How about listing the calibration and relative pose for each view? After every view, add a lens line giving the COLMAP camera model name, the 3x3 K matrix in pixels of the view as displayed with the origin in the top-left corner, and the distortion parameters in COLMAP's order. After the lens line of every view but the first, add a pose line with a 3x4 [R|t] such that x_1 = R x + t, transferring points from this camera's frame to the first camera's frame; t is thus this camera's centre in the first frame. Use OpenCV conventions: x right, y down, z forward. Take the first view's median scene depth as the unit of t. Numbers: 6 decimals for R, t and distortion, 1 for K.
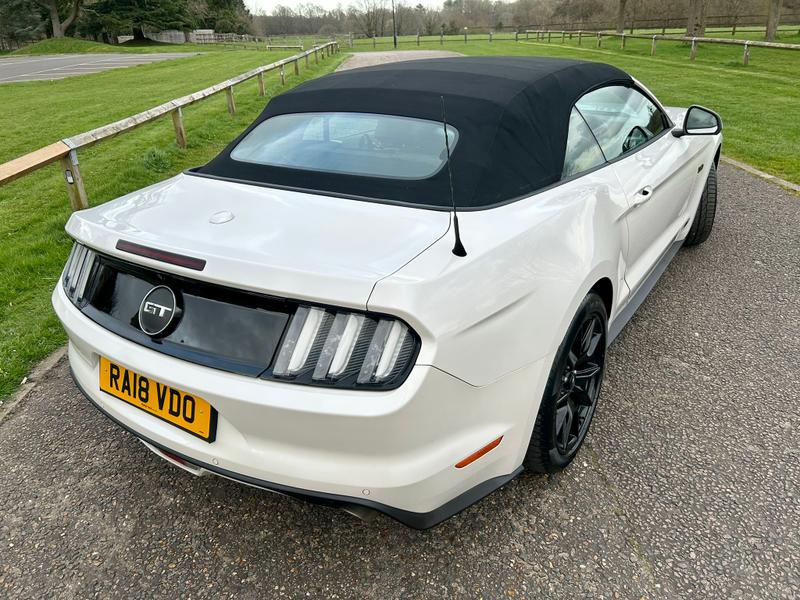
lens RADIAL K [[618.7, 0, 400.0], [0, 618.7, 300.0], [0, 0, 1]] dist [0.032209, -0.009508]
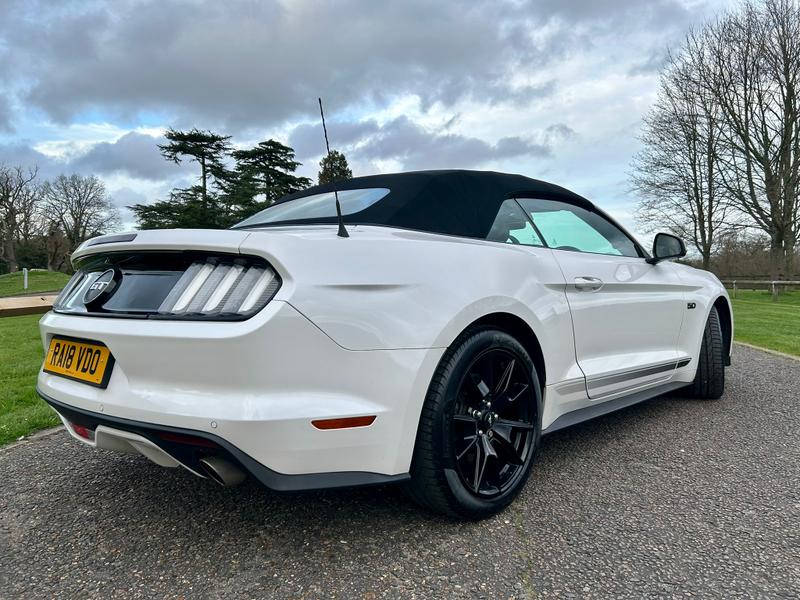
lens RADIAL K [[614.0, 0, 388.9], [0, 614.0, 261.8], [0, 0, 1]] dist [0.005616, -0.003718]
pose [[0.985830, 0.032244, -0.164617, 0.365737], [-0.097599, 0.908399, -0.406553, 0.418364], [0.136429, 0.416859, 0.898674, 0.001187]]
